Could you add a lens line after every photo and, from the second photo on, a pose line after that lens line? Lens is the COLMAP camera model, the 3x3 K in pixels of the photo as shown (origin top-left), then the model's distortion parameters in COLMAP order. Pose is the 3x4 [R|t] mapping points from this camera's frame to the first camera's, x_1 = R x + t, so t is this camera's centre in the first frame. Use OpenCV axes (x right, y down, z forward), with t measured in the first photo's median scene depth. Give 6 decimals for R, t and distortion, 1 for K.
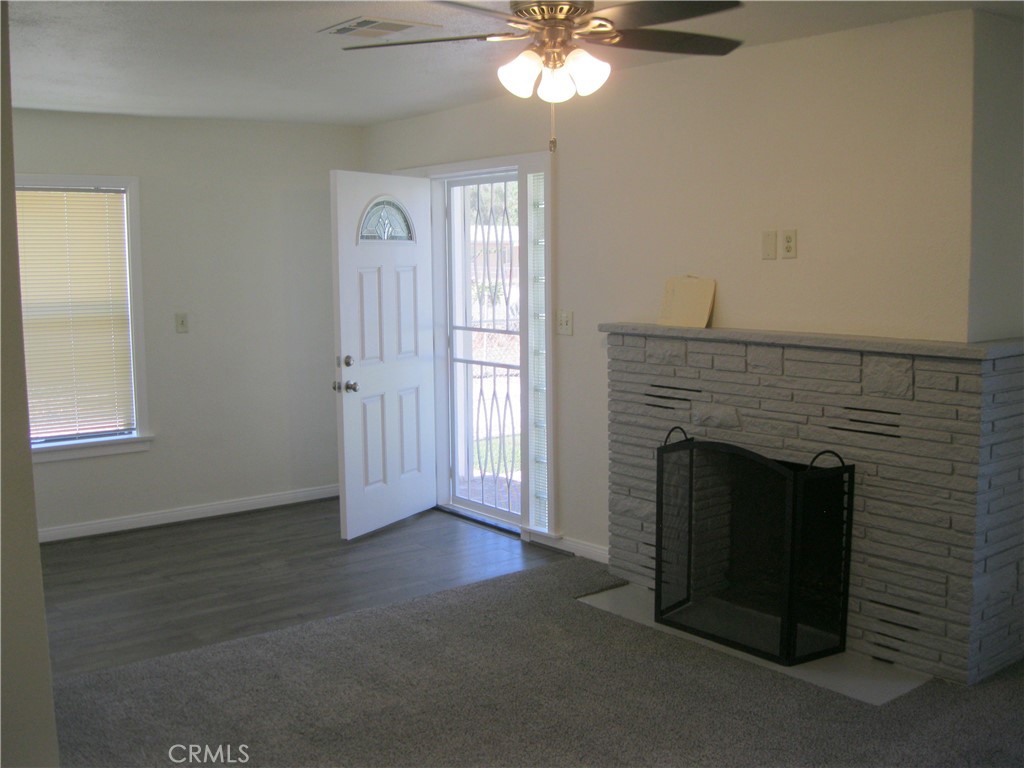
lens RADIAL K [[1060.4, 0, 512.0], [0, 1060.4, 384.0], [0, 0, 1]] dist [-0.072762, 0.015125]
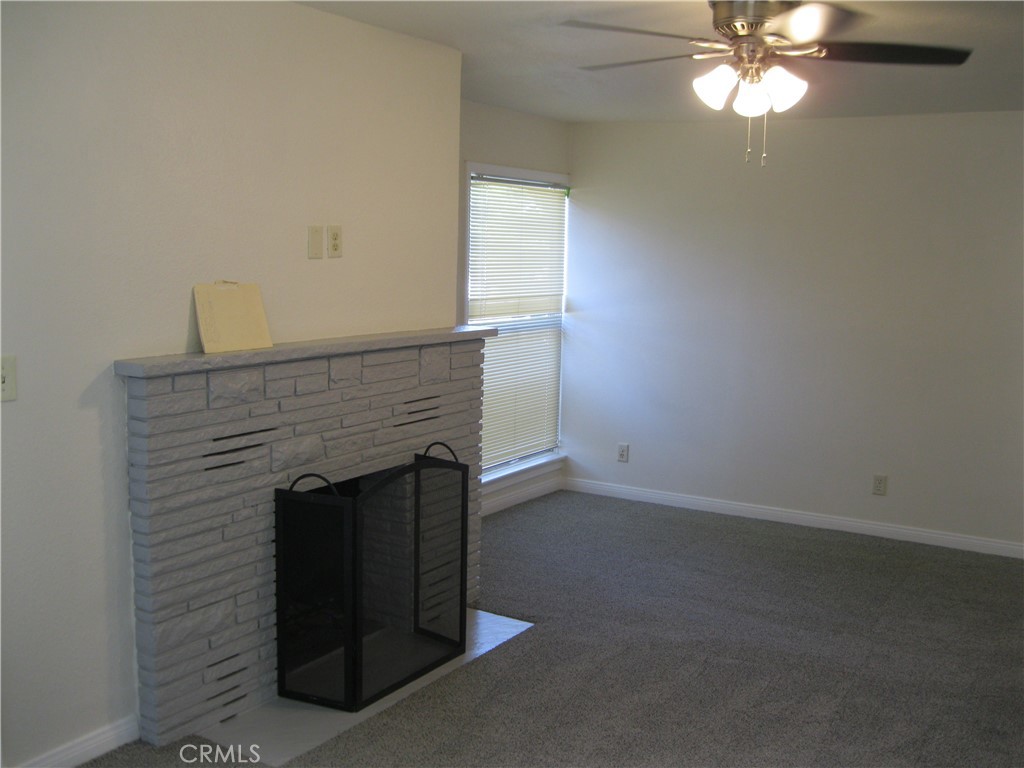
lens RADIAL K [[1060.4, 0, 512.0], [0, 1060.4, 384.0], [0, 0, 1]] dist [-0.072762, 0.015125]
pose [[-0.306366, -0.119987, 0.944321, -0.643517], [0.101143, 0.982305, 0.157627, -0.137866], [-0.946525, 0.143803, -0.288809, 1.115131]]
